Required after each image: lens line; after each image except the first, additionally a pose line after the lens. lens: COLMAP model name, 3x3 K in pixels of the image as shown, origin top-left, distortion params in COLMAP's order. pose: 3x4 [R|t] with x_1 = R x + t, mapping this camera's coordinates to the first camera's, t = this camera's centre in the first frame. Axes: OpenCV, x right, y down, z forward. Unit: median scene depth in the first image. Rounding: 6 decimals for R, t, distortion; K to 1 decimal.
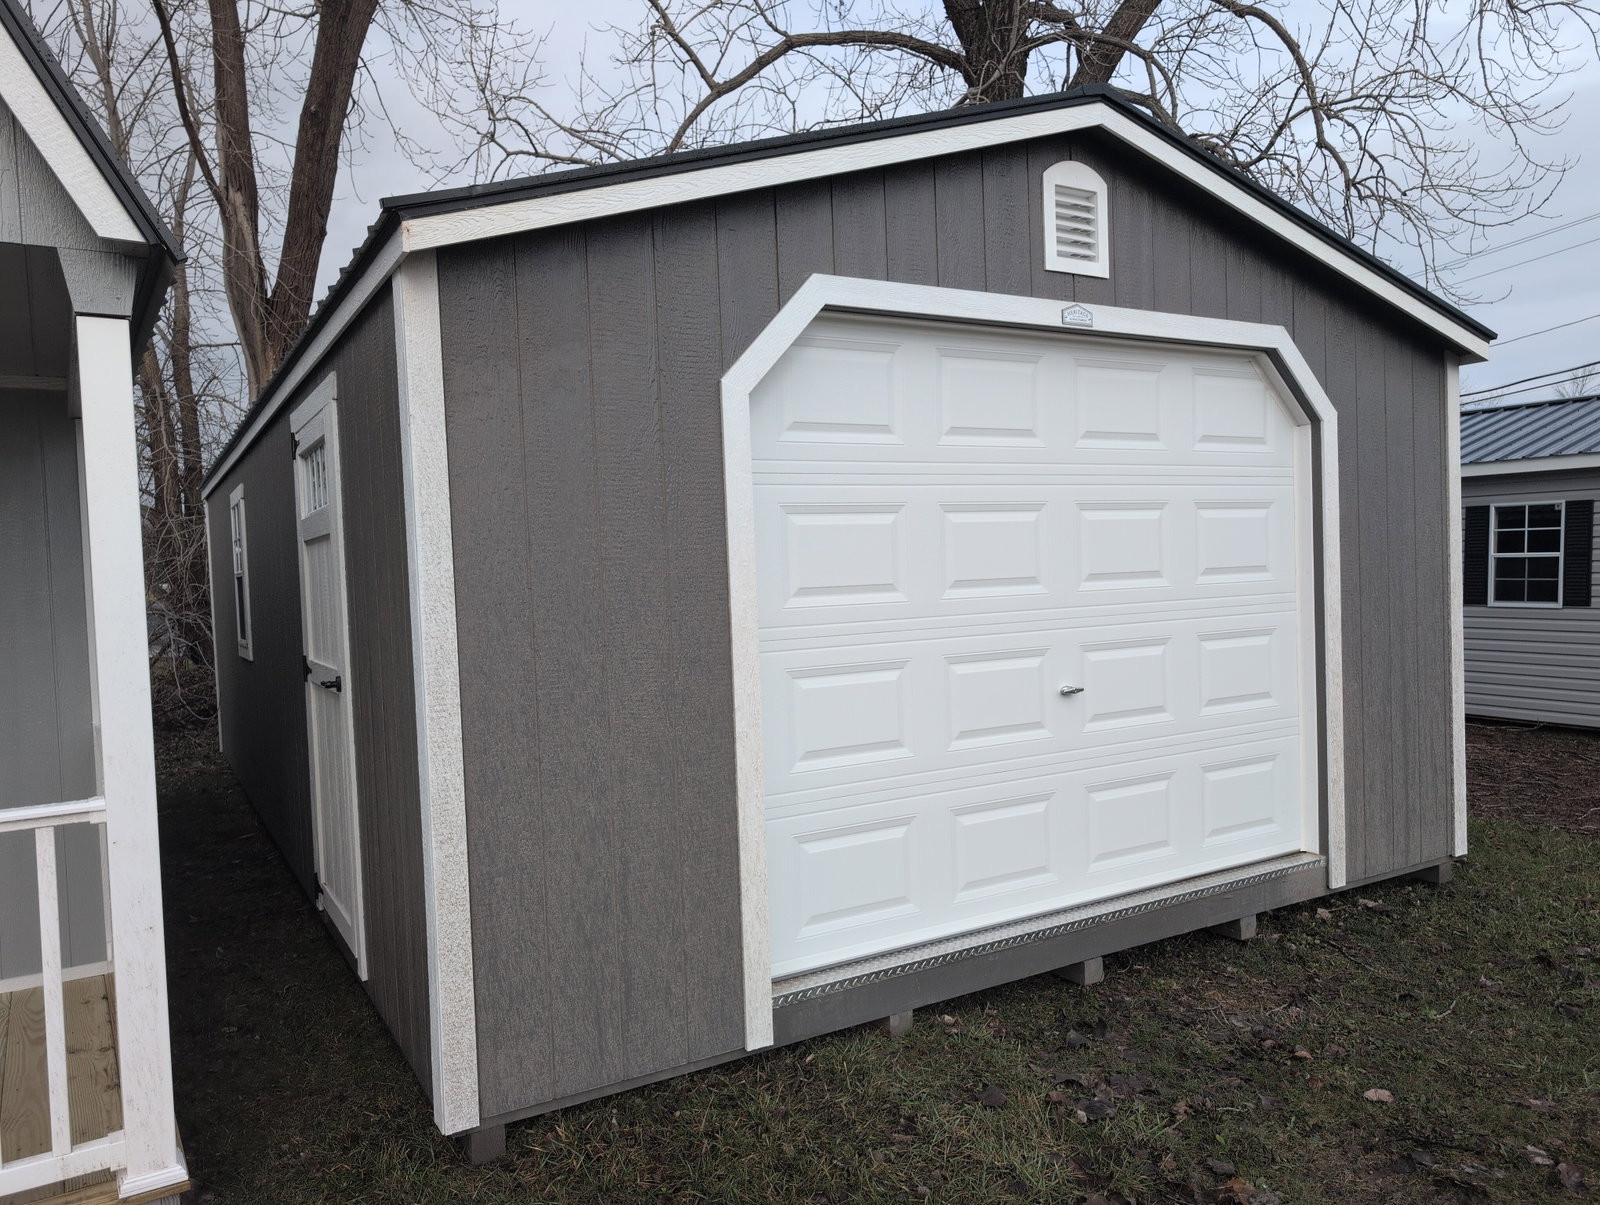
lens RADIAL K [[1132.6, 0, 800.0], [0, 1132.6, 602.5], [0, 0, 1]] dist [0.037838, -0.043881]
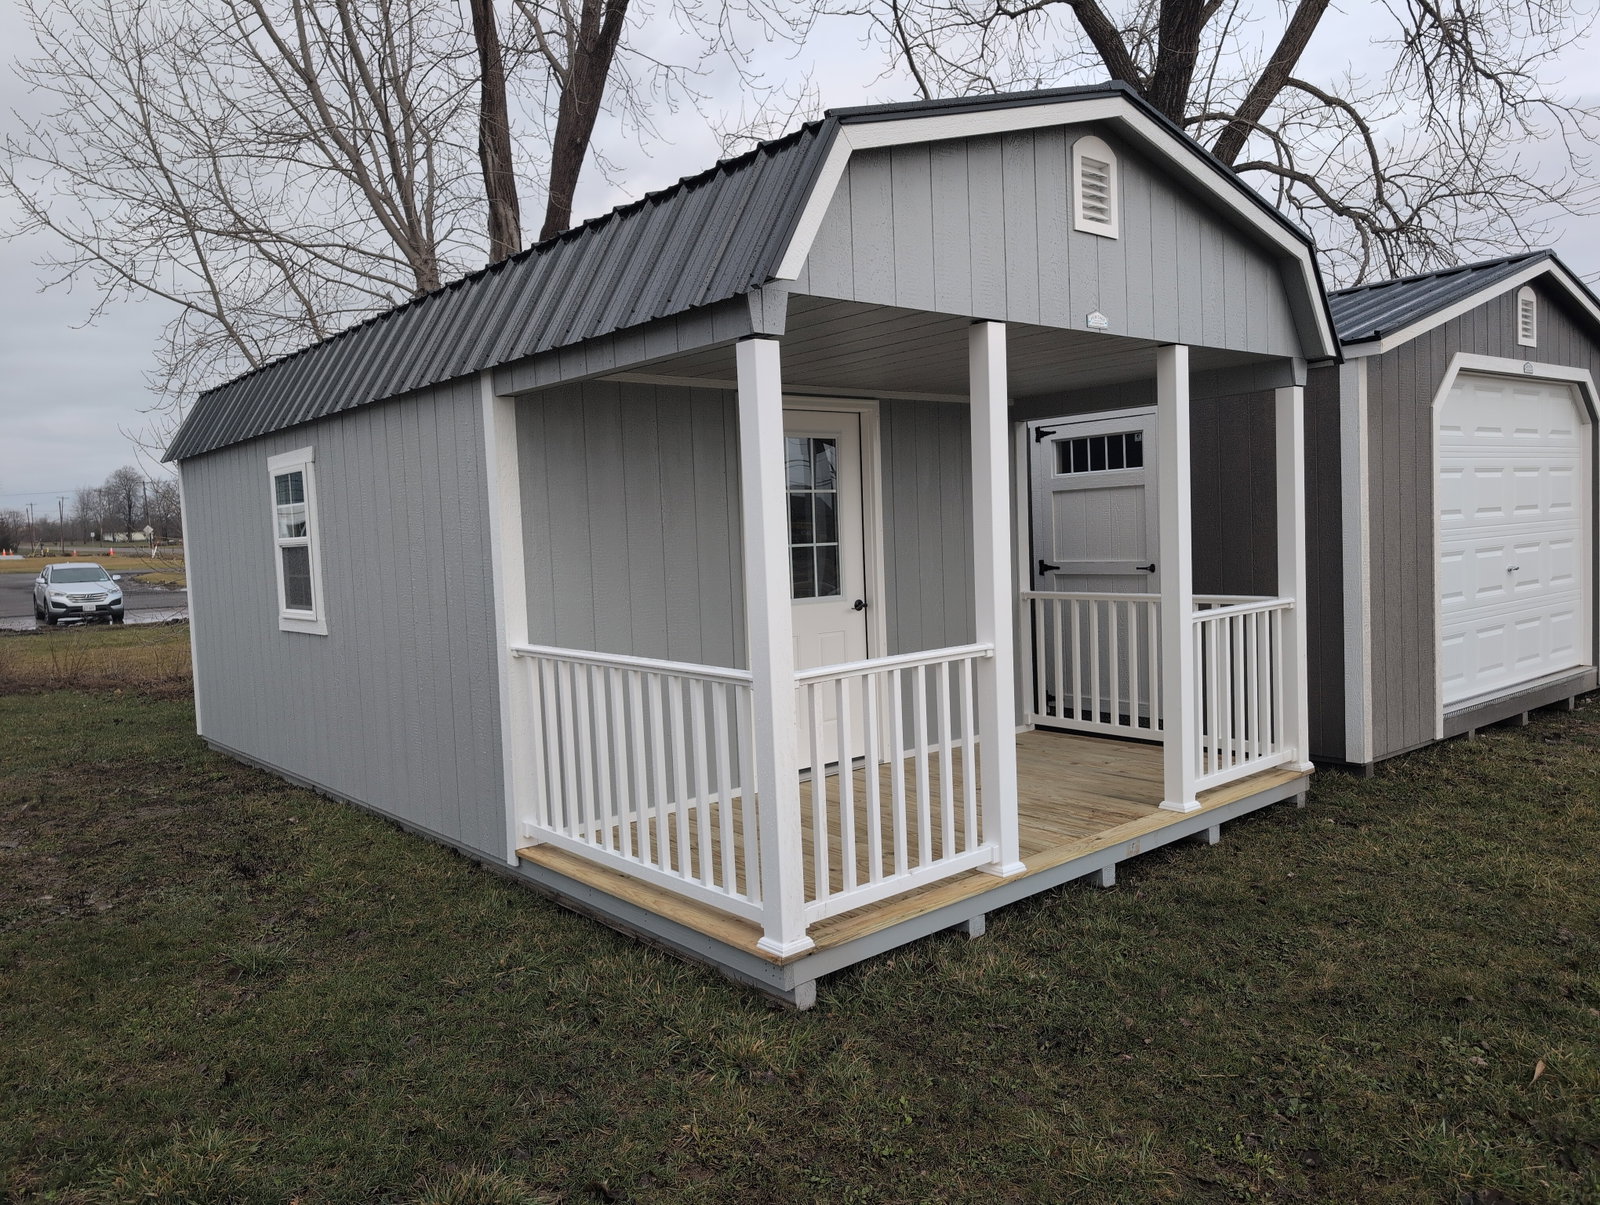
lens RADIAL K [[1185.6, 0, 800.0], [0, 1185.6, 602.5], [0, 0, 1]] dist [0.007110, 0.005147]
pose [[0.986241, -0.022573, 0.163765, -1.133174], [0.019943, 0.999645, 0.017690, 0.069392], [-0.164106, -0.014180, 0.986341, -0.671377]]
